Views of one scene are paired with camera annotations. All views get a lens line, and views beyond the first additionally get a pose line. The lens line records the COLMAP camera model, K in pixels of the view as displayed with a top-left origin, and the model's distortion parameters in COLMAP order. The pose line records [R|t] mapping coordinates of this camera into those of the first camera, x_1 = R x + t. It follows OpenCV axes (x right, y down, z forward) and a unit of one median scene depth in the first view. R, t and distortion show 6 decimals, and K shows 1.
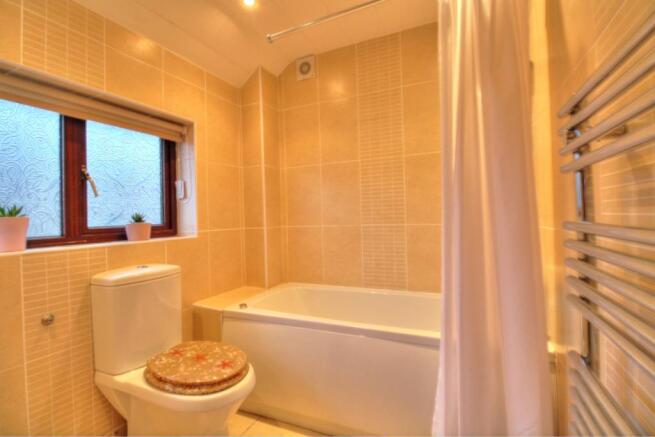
lens RADIAL K [[309.6, 0, 327.5], [0, 309.6, 218.5], [0, 0, 1]] dist [-0.010850, -0.000102]
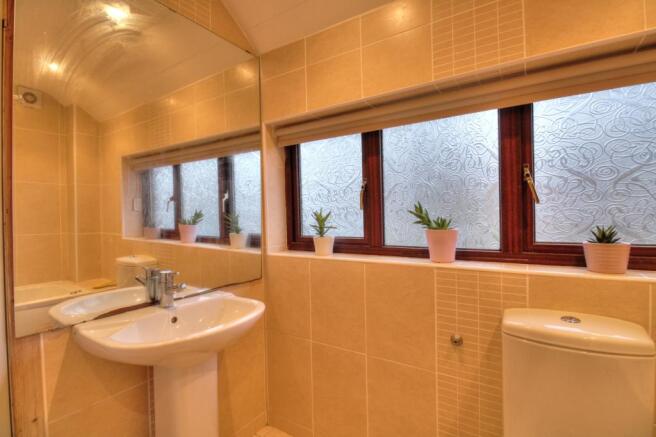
lens RADIAL K [[310.1, 0, 328.0], [0, 310.1, 218.5], [0, 0, 1]] dist [-0.010850, -0.000102]
pose [[-0.133934, 0.034926, -0.990375, 0.060199], [0.012290, 0.999360, 0.033581, -0.071645], [0.990914, -0.007674, -0.134277, 0.656928]]
